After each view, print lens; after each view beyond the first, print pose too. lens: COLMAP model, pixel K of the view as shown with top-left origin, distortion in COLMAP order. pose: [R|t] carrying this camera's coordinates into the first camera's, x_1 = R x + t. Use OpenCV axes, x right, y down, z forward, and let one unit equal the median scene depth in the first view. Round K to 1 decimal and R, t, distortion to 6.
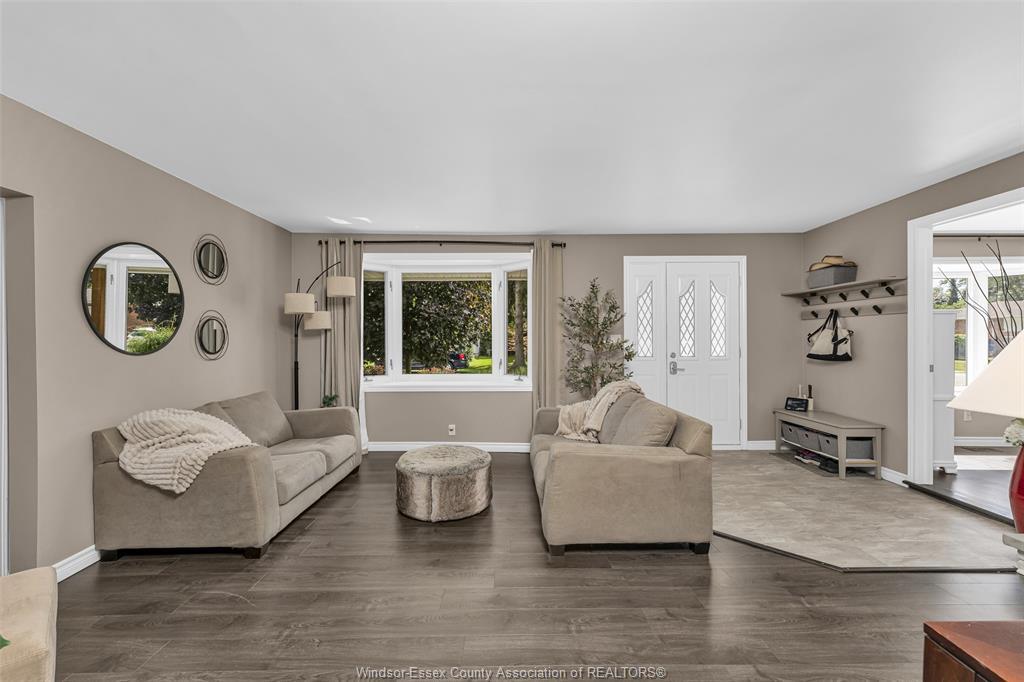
lens RADIAL K [[409.2, 0, 512.0], [0, 409.2, 341.0], [0, 0, 1]] dist [0.000867, 0.000026]
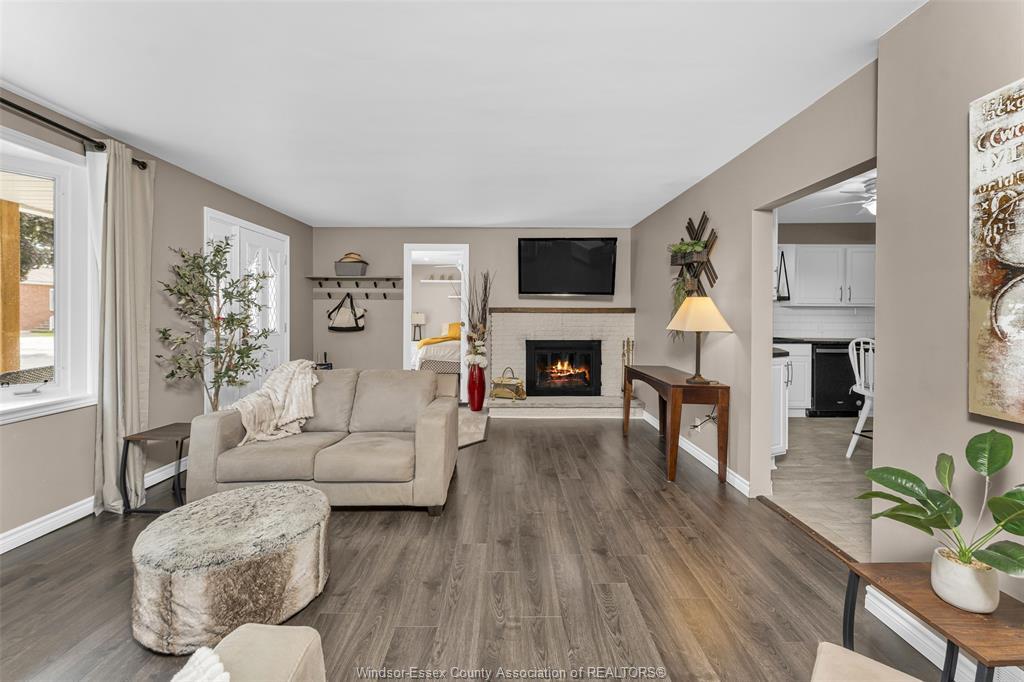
lens RADIAL K [[409.2, 0, 512.0], [0, 409.2, 341.0], [0, 0, 1]] dist [0.000867, 0.000026]
pose [[-0.011262, -0.066773, 0.997705, -0.593397], [0.002068, 0.997764, 0.066801, -0.009325], [-0.999934, 0.002815, -0.011099, 0.502285]]
